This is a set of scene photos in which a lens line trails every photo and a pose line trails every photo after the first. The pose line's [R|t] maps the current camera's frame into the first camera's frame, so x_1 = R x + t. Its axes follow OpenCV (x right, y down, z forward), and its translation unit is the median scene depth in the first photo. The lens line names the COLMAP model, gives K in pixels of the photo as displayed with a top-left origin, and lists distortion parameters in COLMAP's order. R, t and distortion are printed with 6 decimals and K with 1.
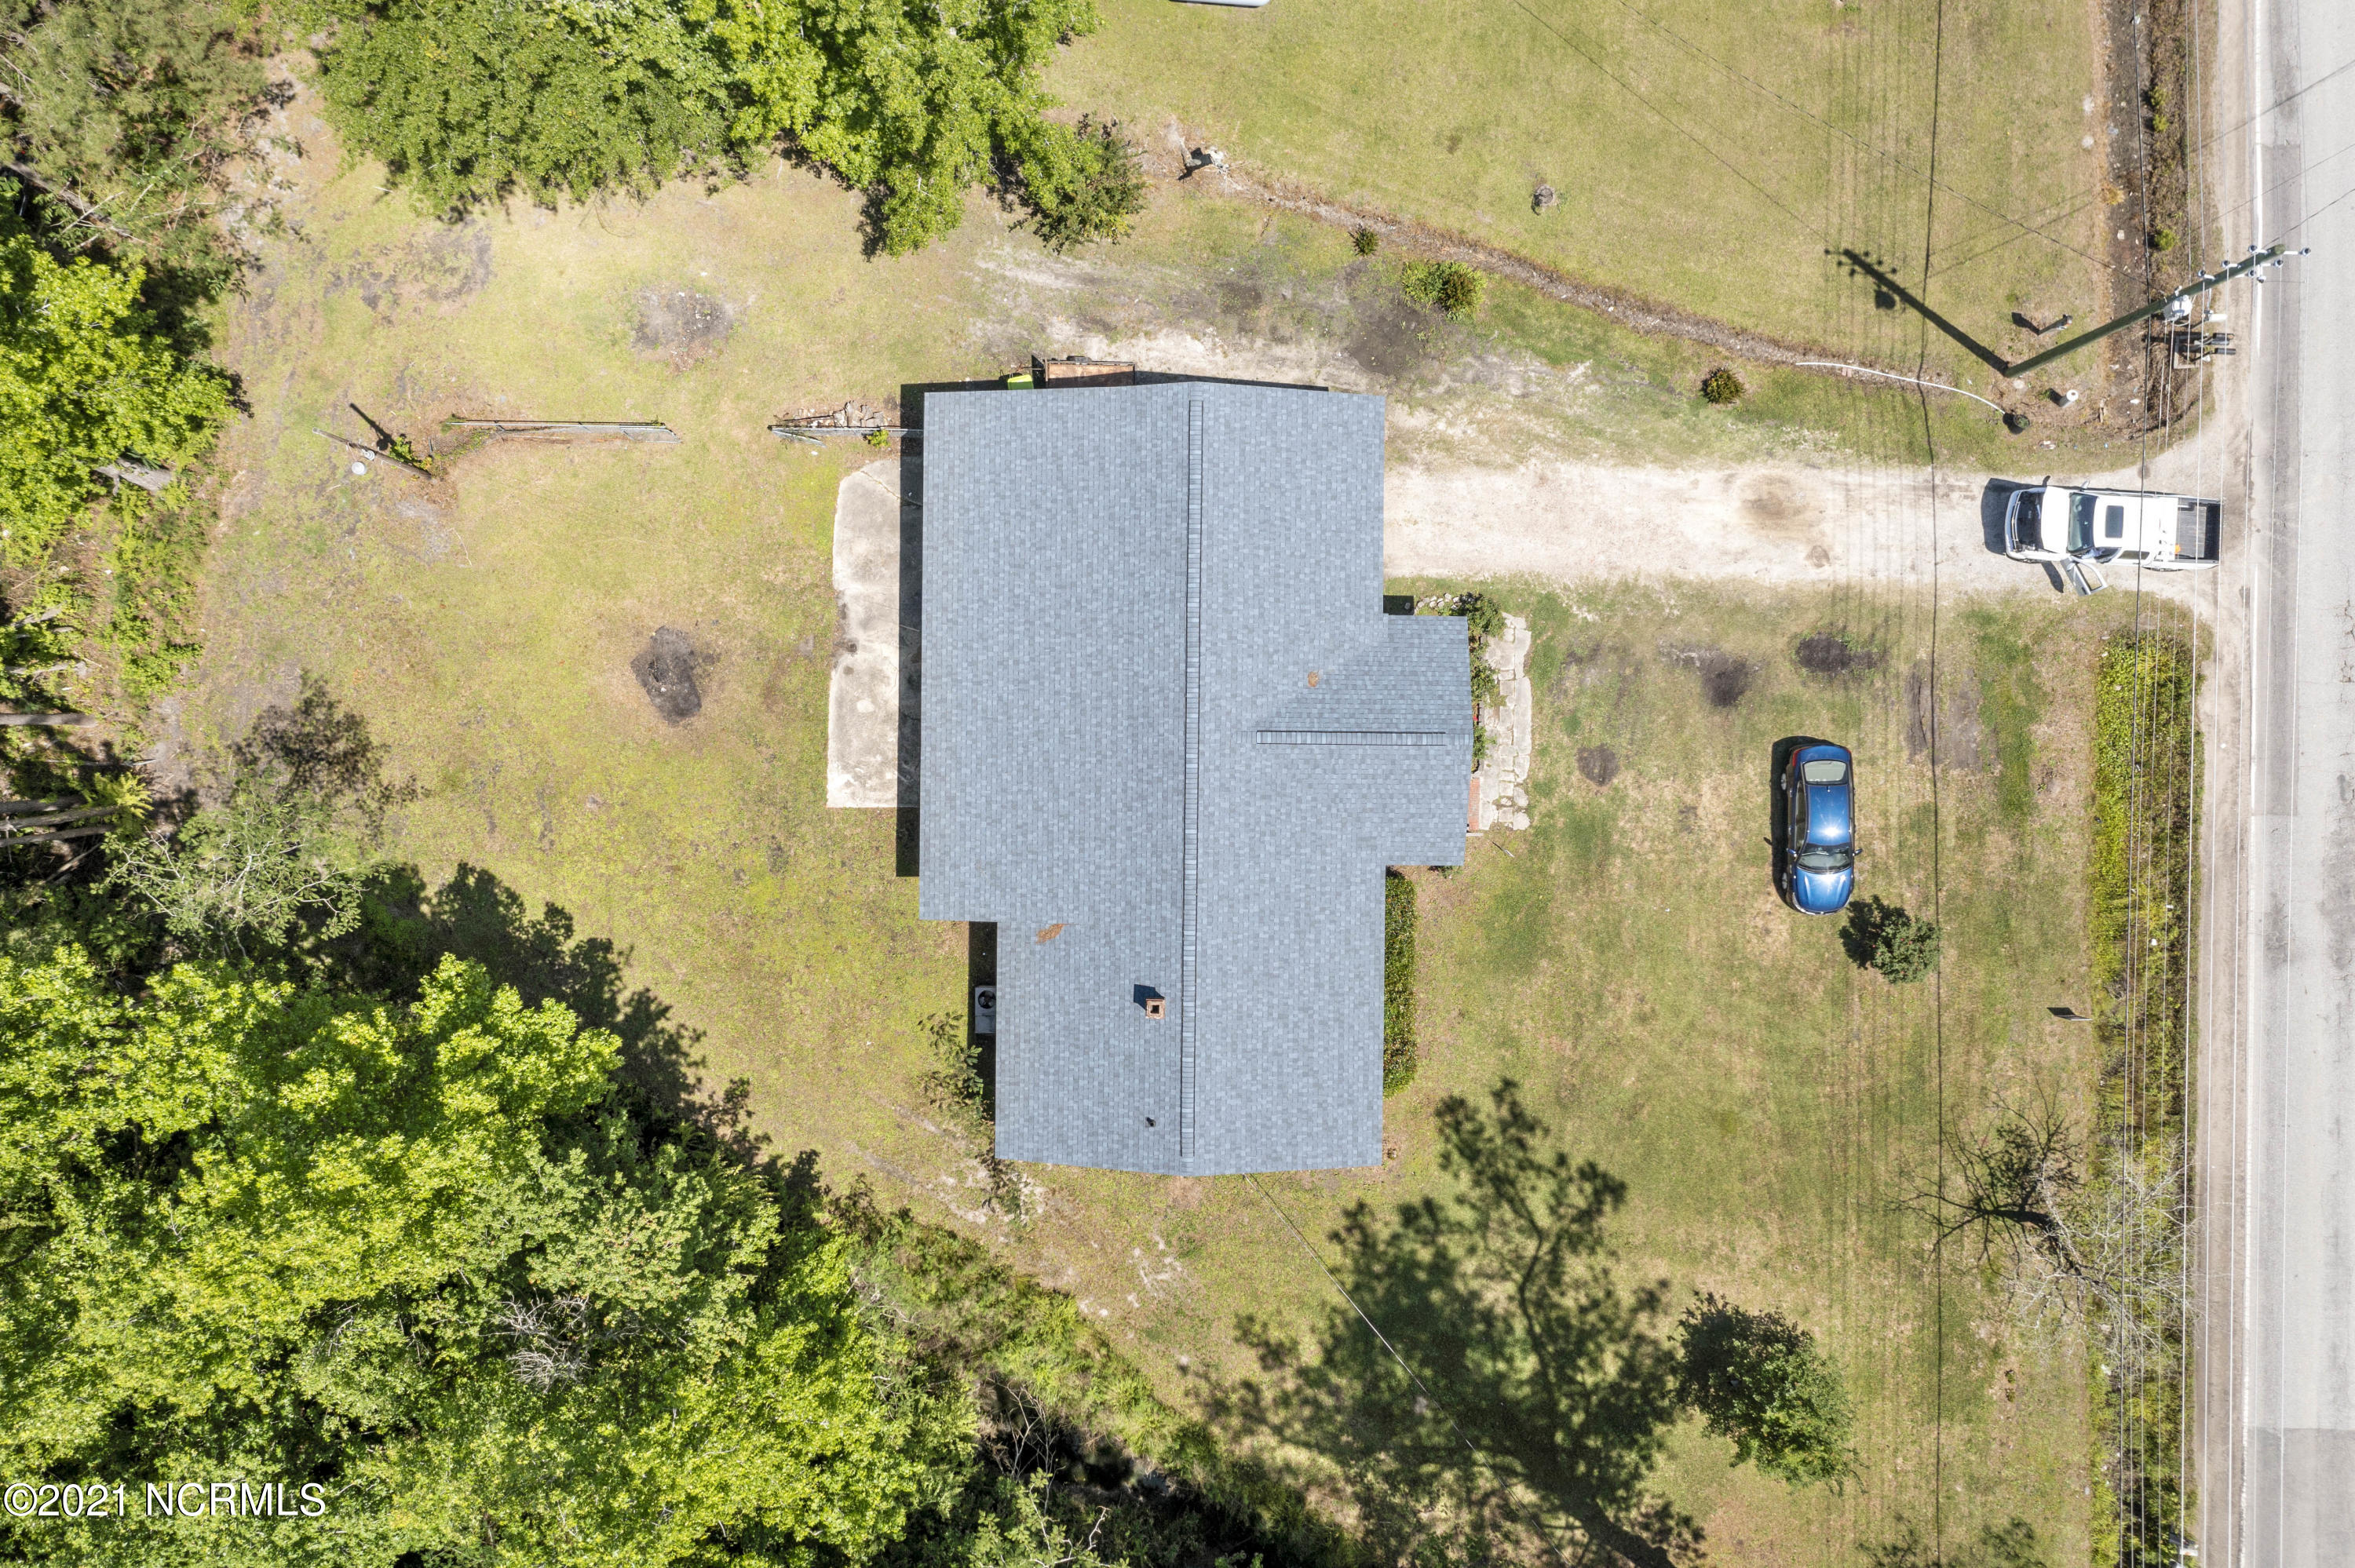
lens RADIAL K [[1890.4, 0, 1165.8], [0, 1890.4, 789.0], [0, 0, 1]] dist [-0.012855, 0.001133]
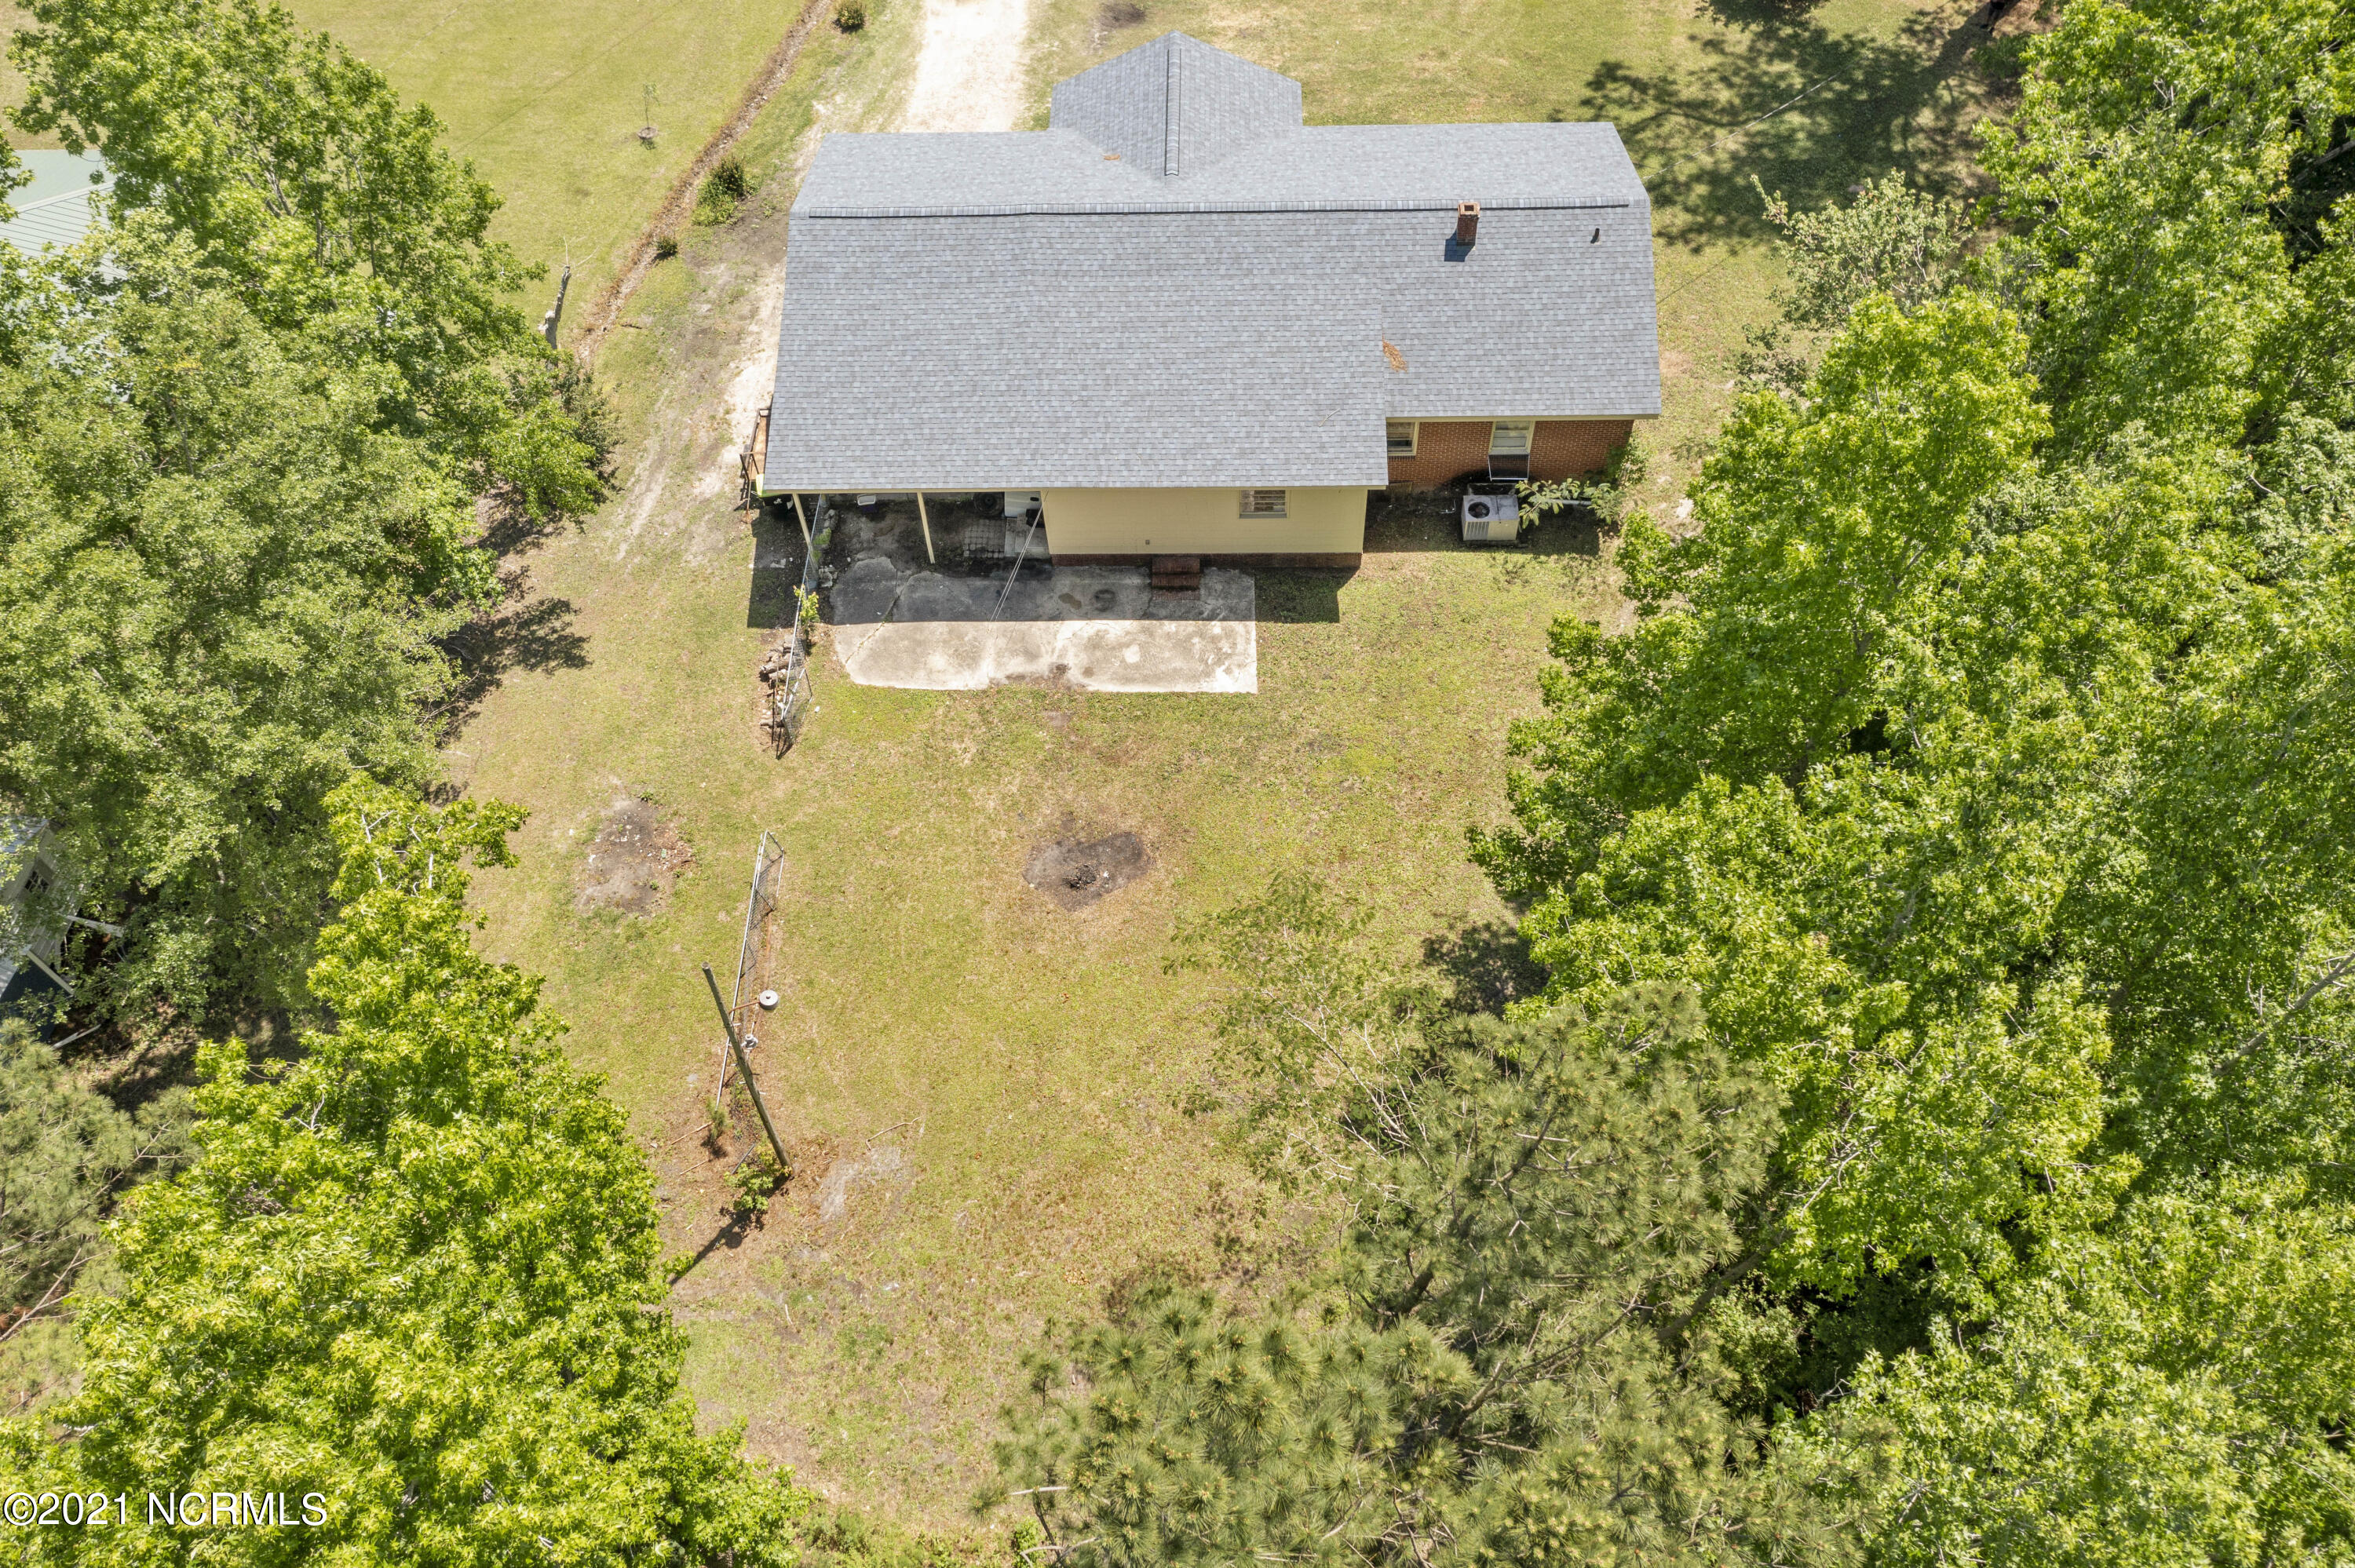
lens RADIAL K [[1890.4, 0, 1165.8], [0, 1890.4, 789.0], [0, 0, 1]] dist [-0.012855, 0.001133]
pose [[0.005239, -0.821249, 0.570547, -0.679278], [0.999433, -0.014677, -0.030304, -0.005618], [0.033261, 0.570382, 0.820706, 0.366429]]
